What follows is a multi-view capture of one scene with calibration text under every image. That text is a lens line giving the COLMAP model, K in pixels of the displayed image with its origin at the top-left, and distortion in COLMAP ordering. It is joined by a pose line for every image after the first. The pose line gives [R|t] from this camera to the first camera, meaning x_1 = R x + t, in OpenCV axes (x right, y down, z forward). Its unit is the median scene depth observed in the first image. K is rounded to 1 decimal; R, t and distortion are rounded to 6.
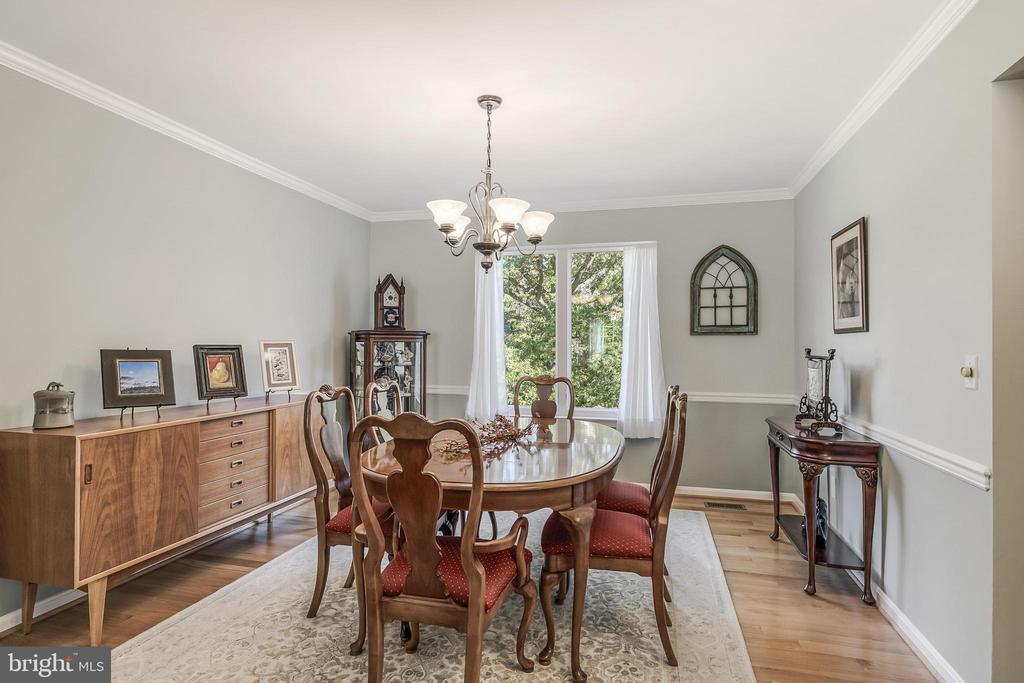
lens RADIAL K [[520.0, 0, 512.0], [0, 520.0, 341.5], [0, 0, 1]] dist [-0.000087, -0.000191]
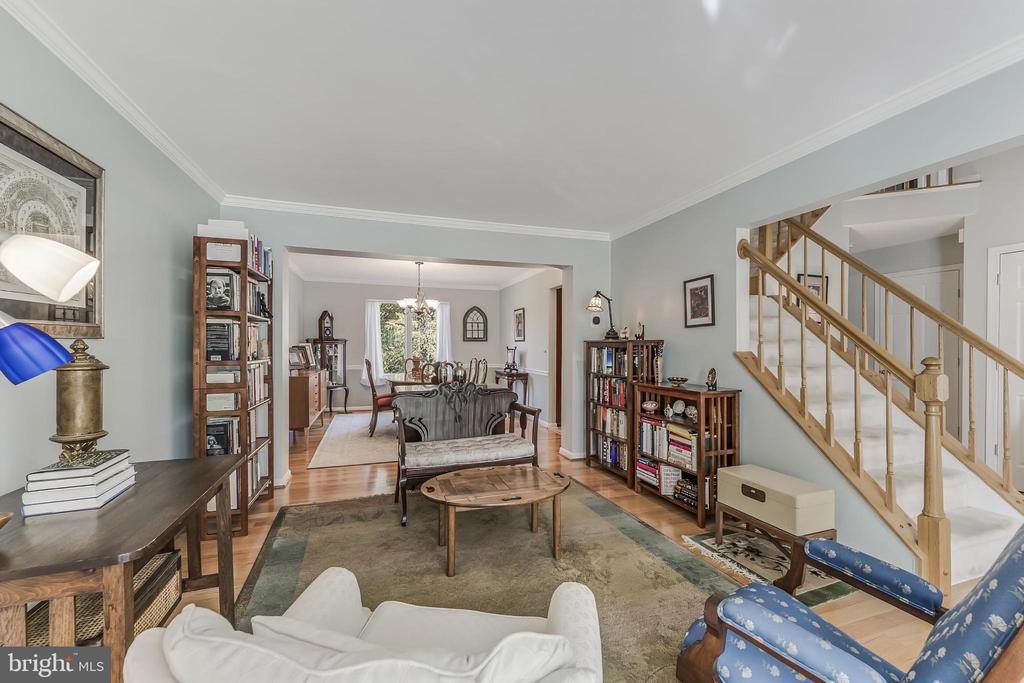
lens RADIAL K [[412.4, 0, 512.0], [0, 412.4, 341.5], [0, 0, 1]] dist [-0.000124, 0.000006]
pose [[0.823365, 0.001716, 0.567509, -0.584616], [0.000120, 0.999995, -0.003198, -0.006068], [-0.567511, 0.002701, 0.823361, -0.753305]]
